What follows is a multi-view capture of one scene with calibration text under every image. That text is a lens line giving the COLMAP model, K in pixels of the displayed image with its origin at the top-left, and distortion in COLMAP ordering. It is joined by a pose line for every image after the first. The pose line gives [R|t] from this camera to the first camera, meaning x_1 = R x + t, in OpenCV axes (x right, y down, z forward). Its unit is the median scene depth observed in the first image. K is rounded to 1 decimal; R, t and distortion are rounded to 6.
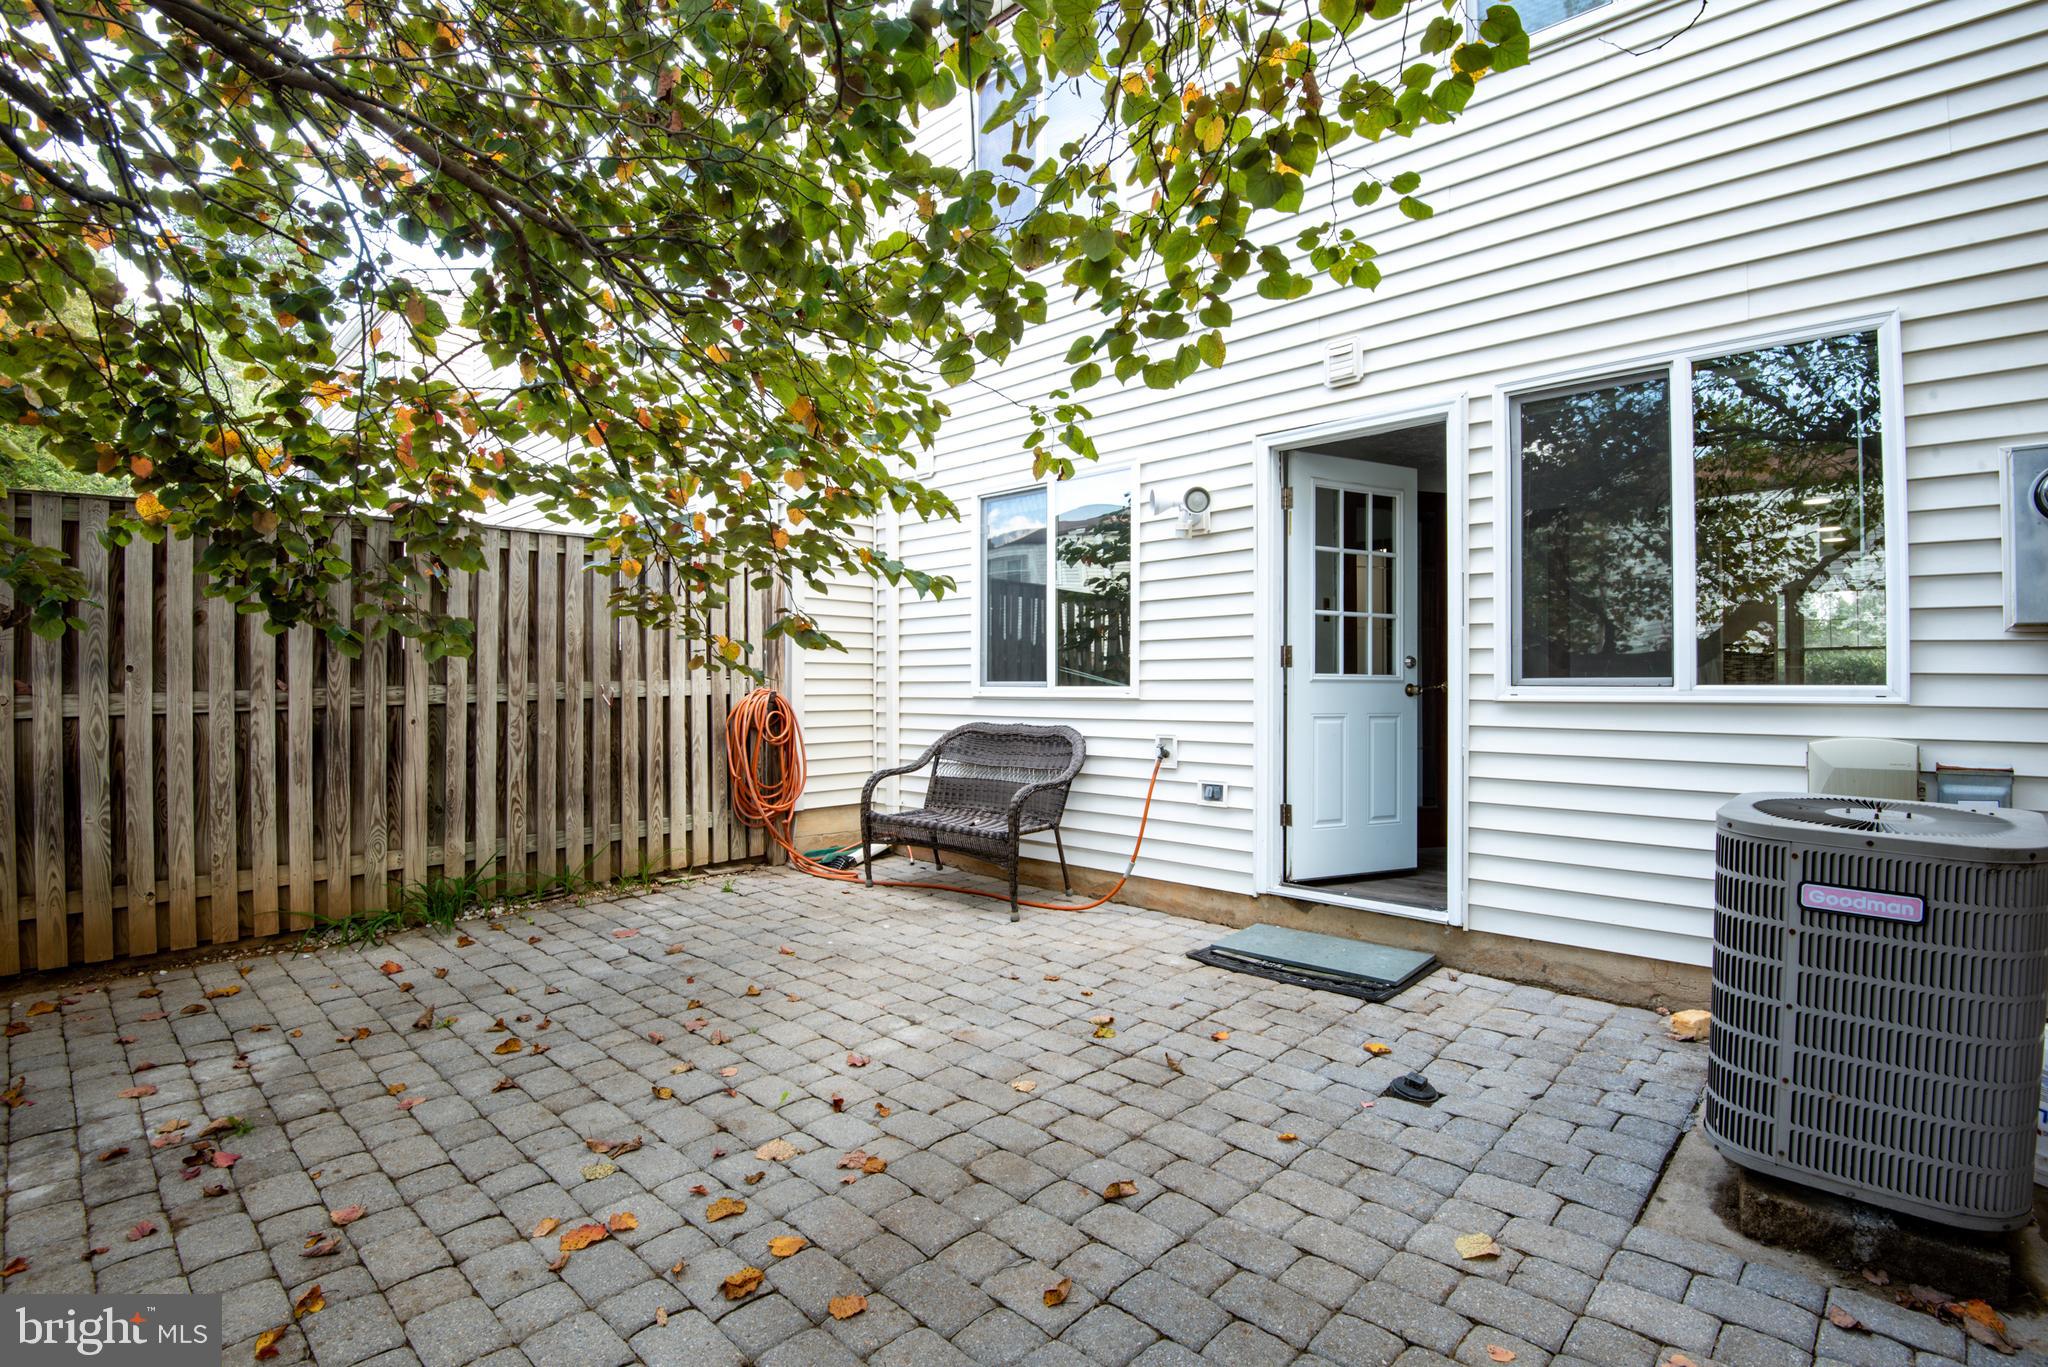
lens RADIAL K [[976.0, 0, 1028.8], [0, 976.0, 678.7], [0, 0, 1]] dist [0.000327, -0.030822]
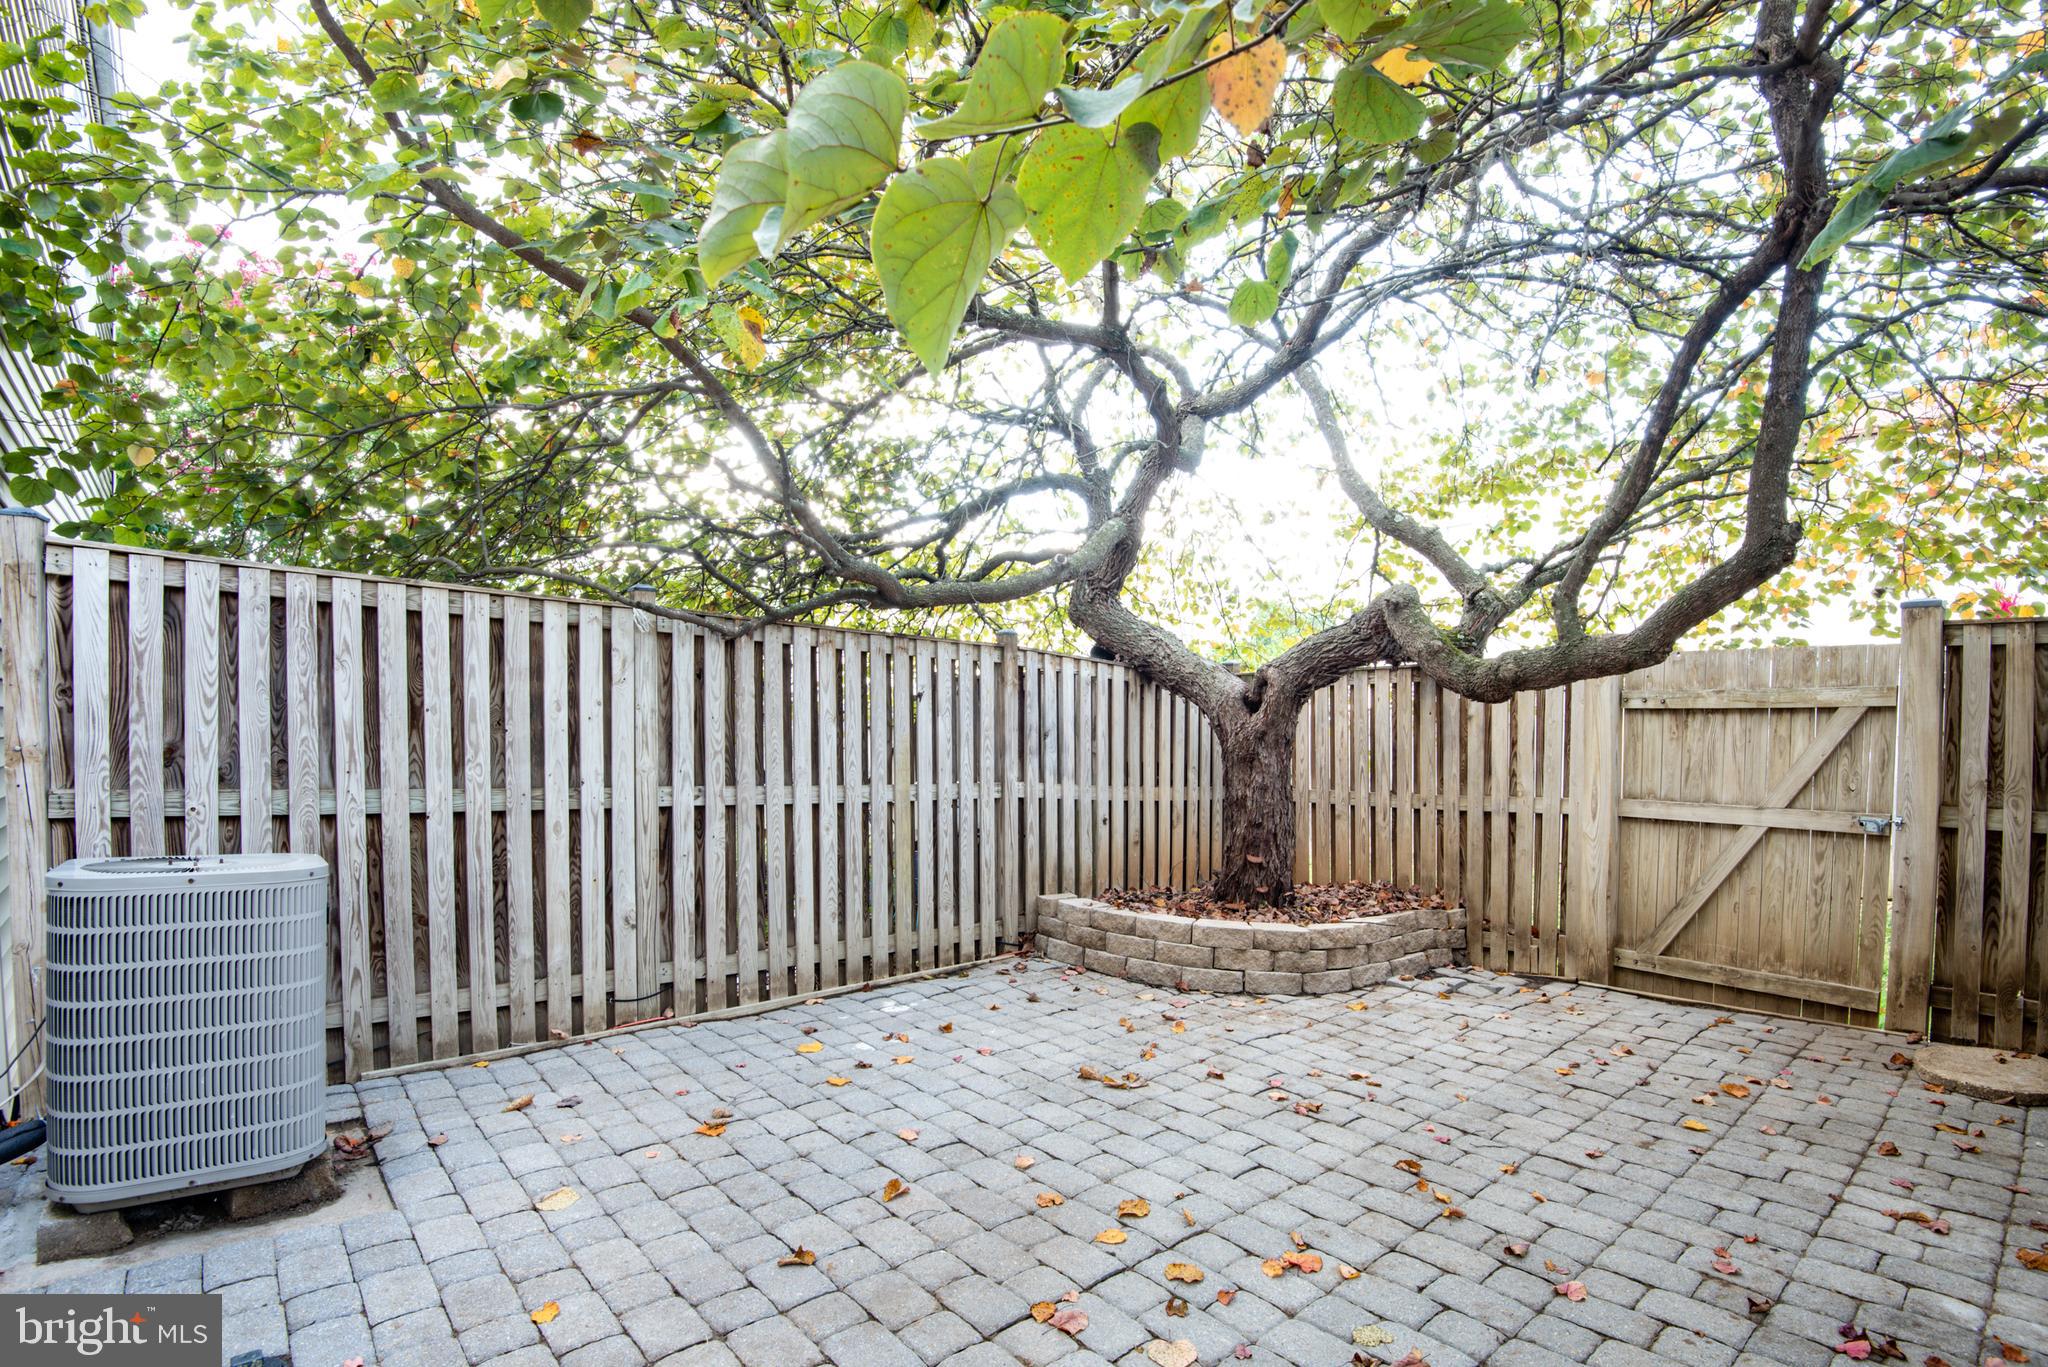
lens RADIAL K [[966.6, 0, 1039.4], [0, 966.6, 732.2], [0, 0, 1]] dist [-0.022639, -0.018647]
pose [[-0.995612, 0.001786, 0.093558, -0.134843], [0.002122, 0.999992, 0.003498, -0.011669], [-0.093551, 0.003681, -0.995608, 1.053350]]
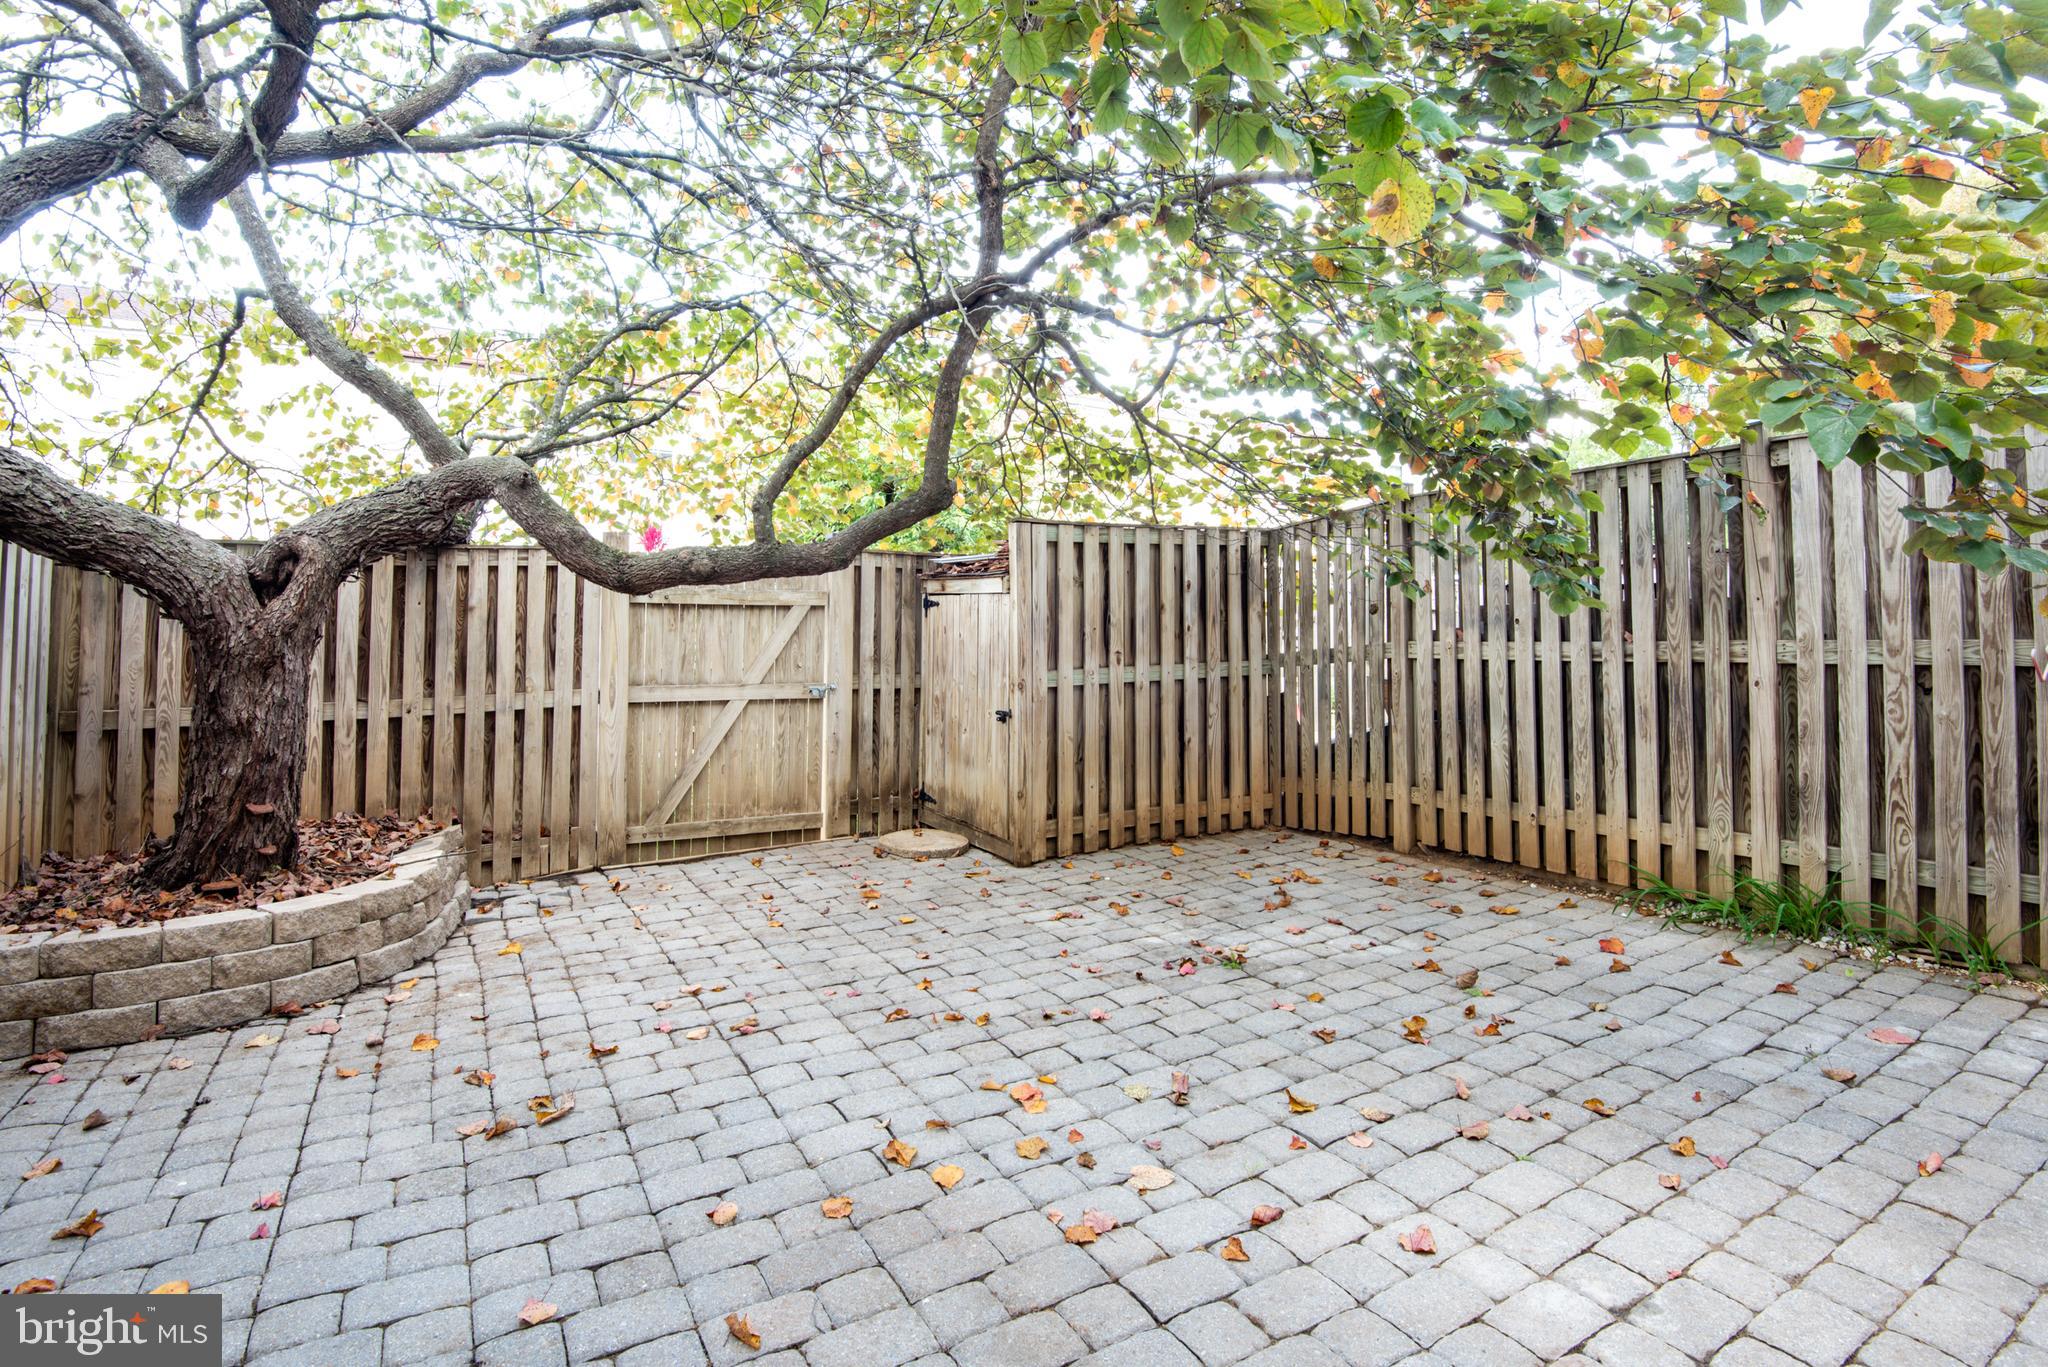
lens RADIAL K [[985.0, 0, 1023.0], [0, 985.0, 588.4], [0, 0, 1]] dist [0.000188, -0.019570]
pose [[-0.276143, -0.032297, -0.960574, 0.380770], [0.000158, 0.999434, -0.033649, -0.010293], [0.961116, -0.009444, -0.275982, 0.676609]]
